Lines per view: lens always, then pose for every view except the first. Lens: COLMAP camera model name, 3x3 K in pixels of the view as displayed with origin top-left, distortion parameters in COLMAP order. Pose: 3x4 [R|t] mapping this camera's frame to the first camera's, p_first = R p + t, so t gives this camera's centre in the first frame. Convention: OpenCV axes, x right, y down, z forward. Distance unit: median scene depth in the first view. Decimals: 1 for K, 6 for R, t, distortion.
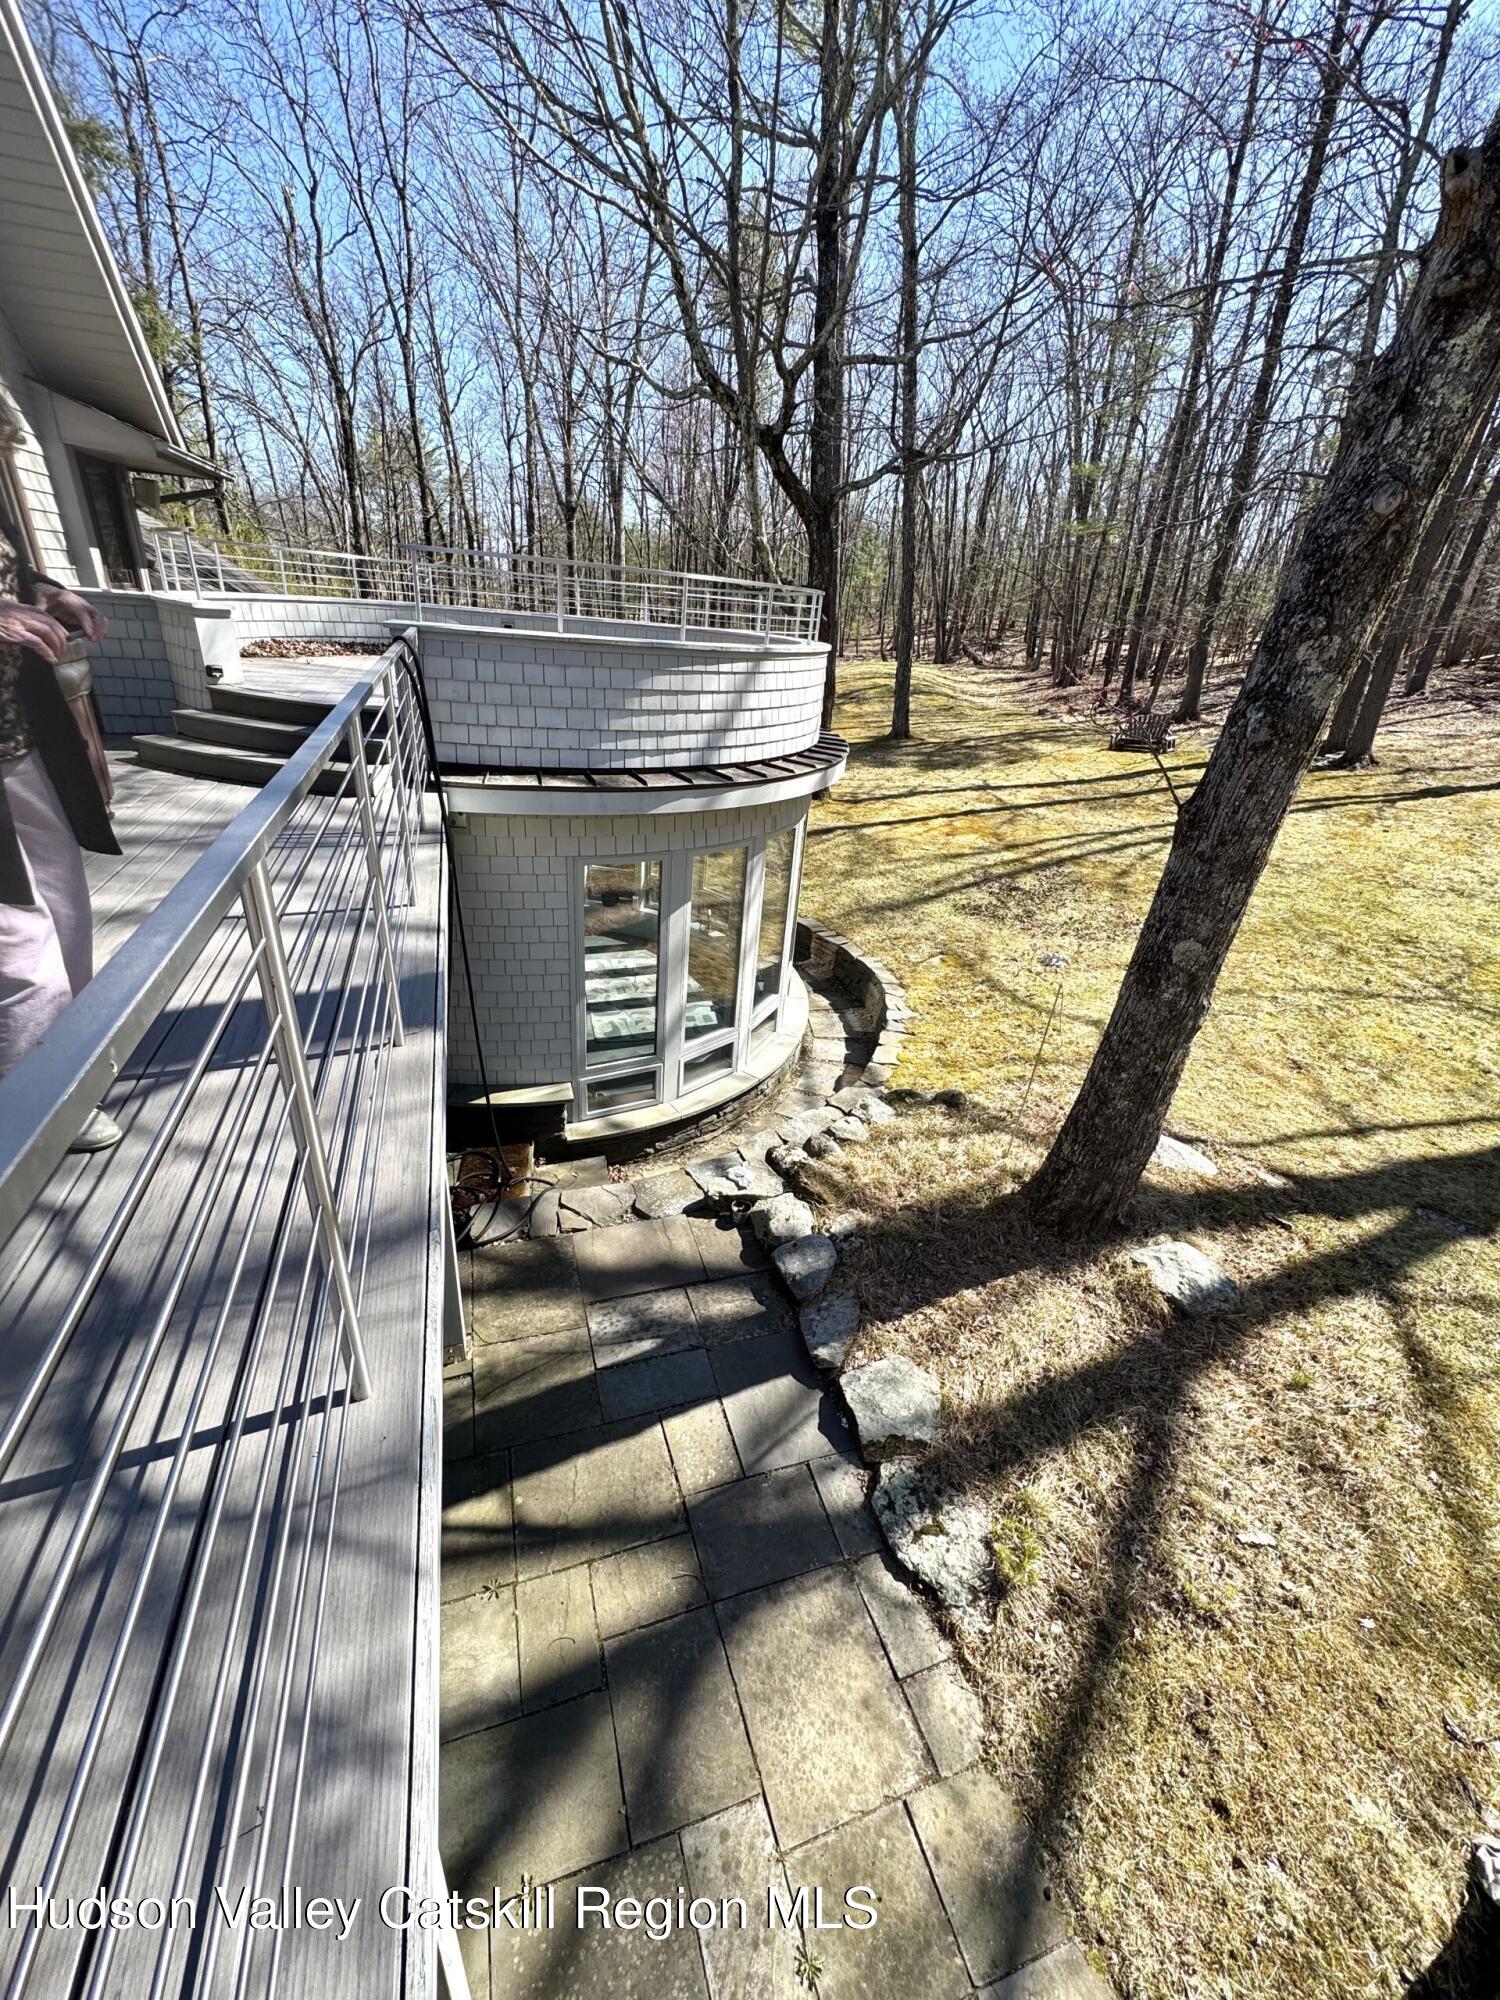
lens RADIAL K [[798.8, 0, 753.9], [0, 798.8, 995.4], [0, 0, 1]] dist [-0.001300, -0.000396]
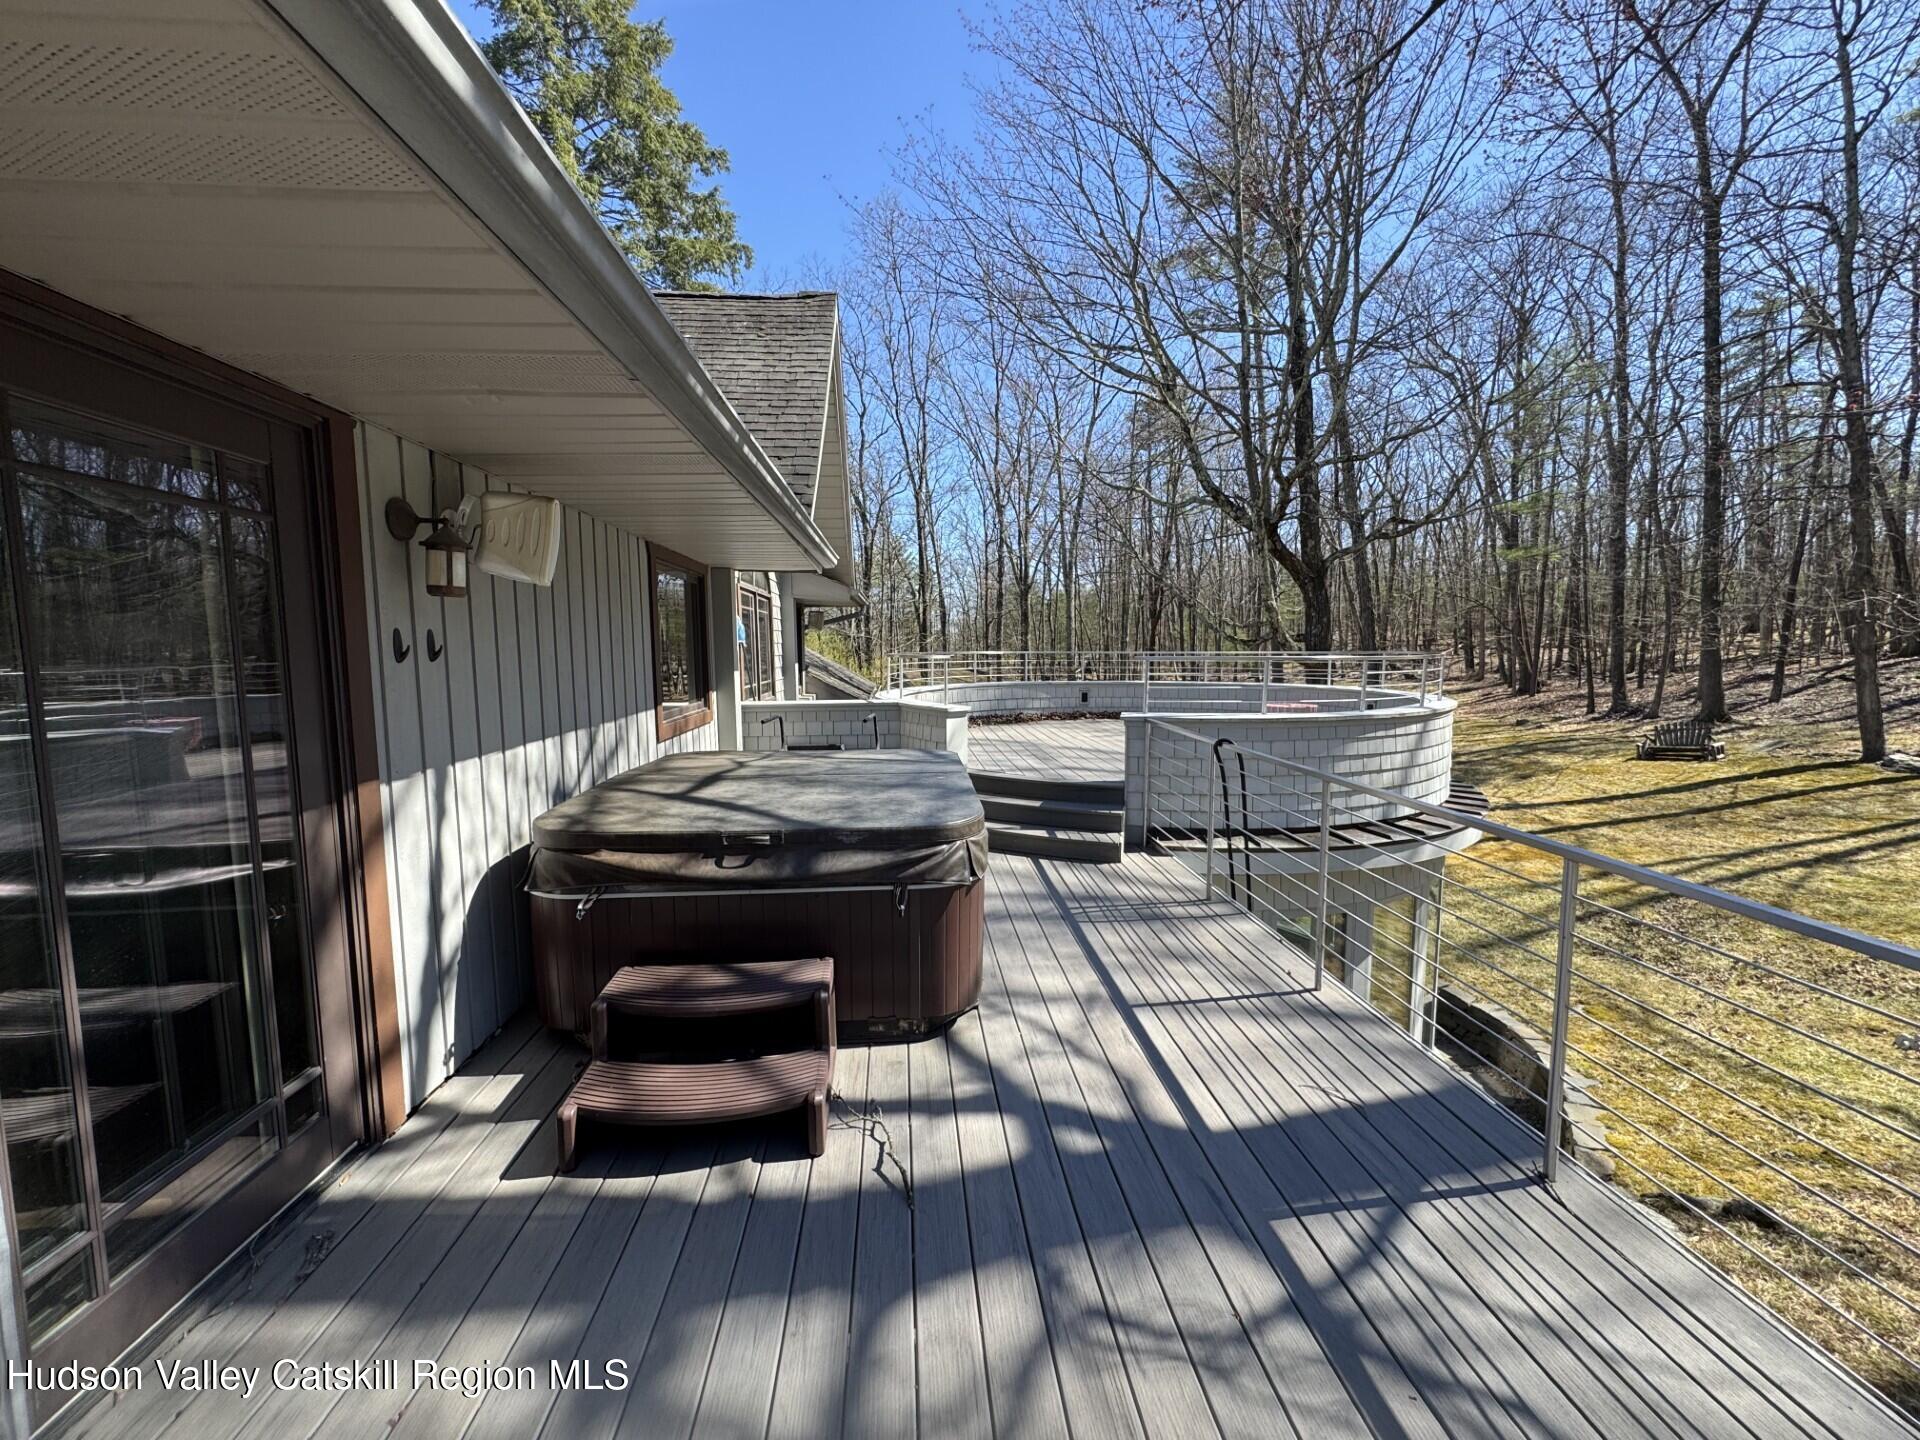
lens RADIAL K [[766.8, 0, 958.0], [0, 766.8, 716.9], [0, 0, 1]] dist [-0.001300, -0.000396]
pose [[0.965293, -0.060811, -0.253989, -0.112976], [-0.034465, 0.934349, -0.354689, -0.013919], [0.258884, 0.351133, 0.899825, -0.027636]]
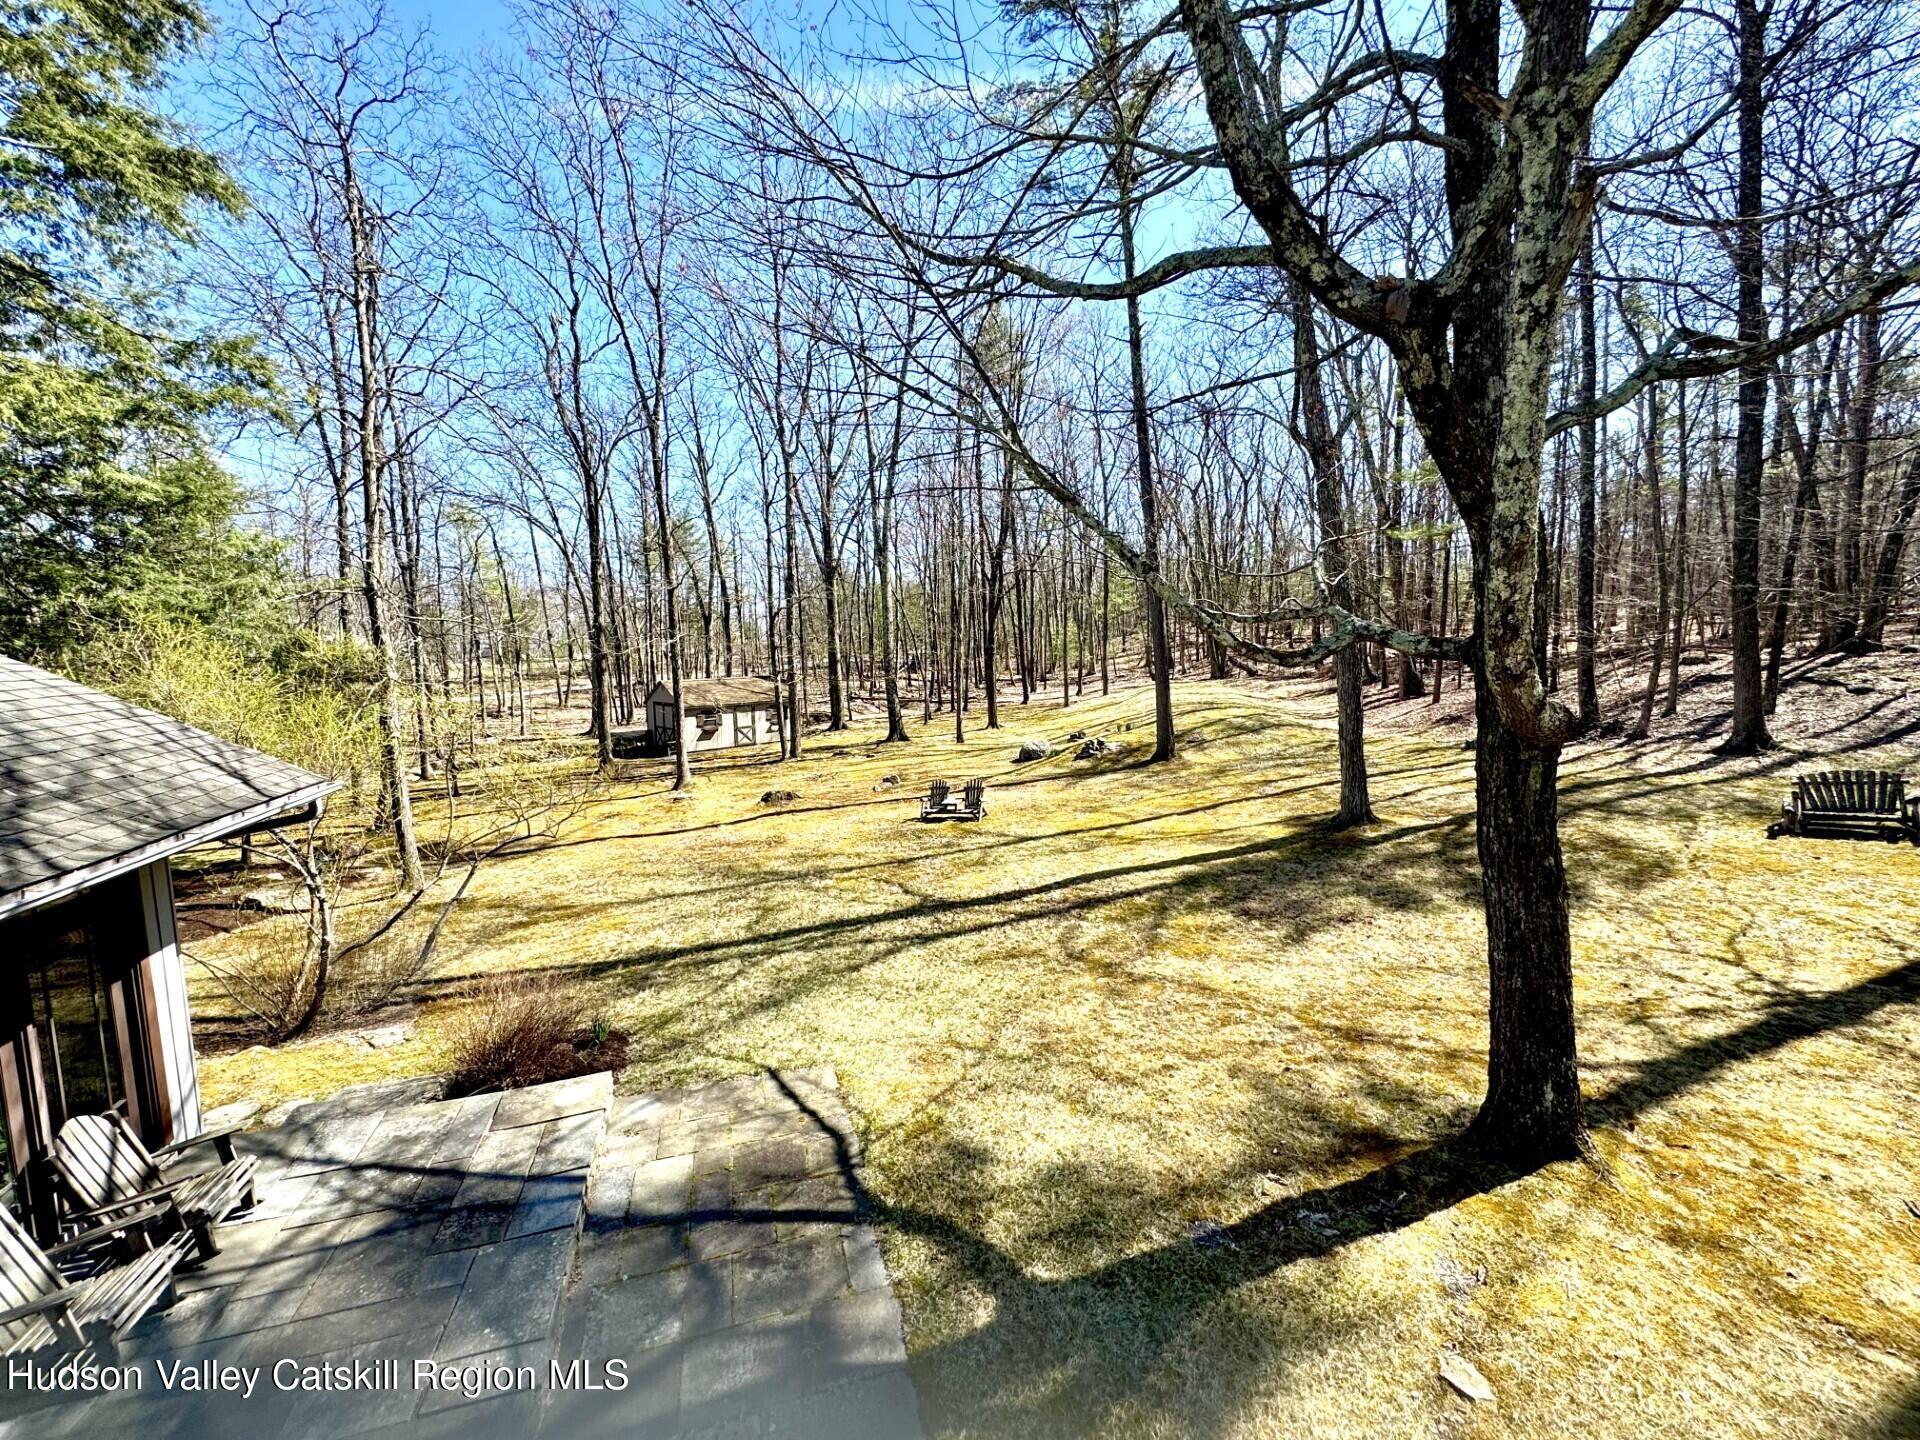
lens RADIAL K [[766.8, 0, 958.0], [0, 766.8, 716.9], [0, 0, 1]] dist [-0.001300, -0.000396]
pose [[0.995068, -0.092129, -0.036777, -0.154125], [0.073433, 0.933376, -0.351308, -0.284749], [0.066692, 0.346874, 0.935537, 0.543241]]
